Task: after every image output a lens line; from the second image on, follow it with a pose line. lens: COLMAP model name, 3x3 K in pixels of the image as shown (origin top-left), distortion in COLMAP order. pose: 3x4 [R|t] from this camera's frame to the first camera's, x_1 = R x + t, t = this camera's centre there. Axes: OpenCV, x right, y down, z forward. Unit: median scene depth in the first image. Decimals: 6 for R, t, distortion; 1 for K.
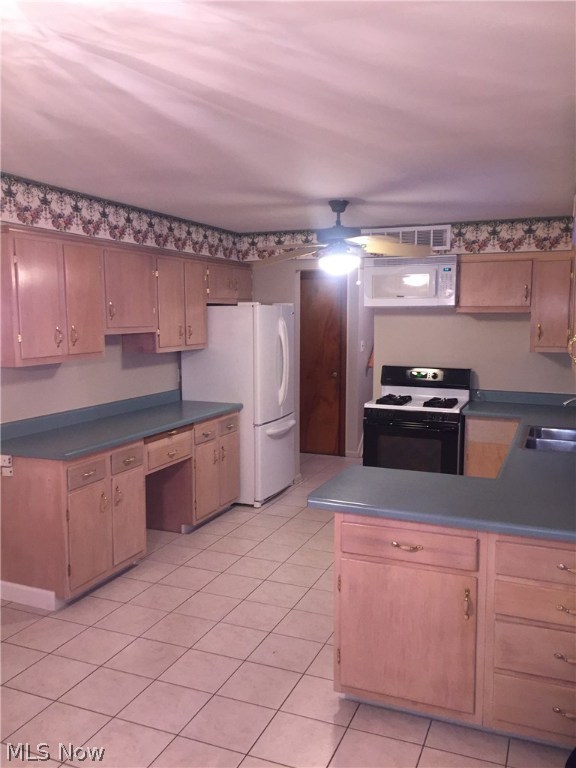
lens RADIAL K [[655.2, 0, 289.5], [0, 655.2, 383.4], [0, 0, 1]] dist [0.070123, -0.012366]
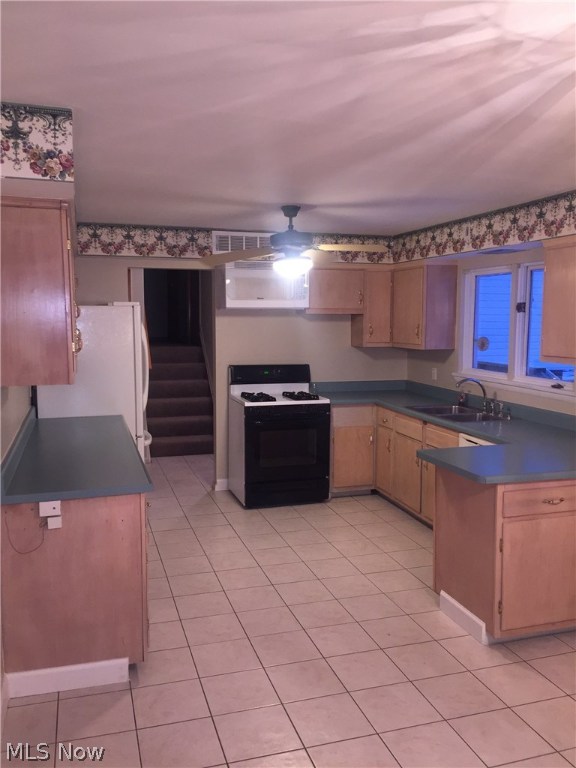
lens RADIAL K [[655.2, 0, 287.2], [0, 655.2, 382.5], [0, 0, 1]] dist [0.070123, -0.012366]
pose [[0.769922, -0.065196, 0.634798, -0.560995], [0.067530, 0.997506, 0.020543, -0.020092], [-0.634554, 0.027052, 0.772405, 0.193537]]
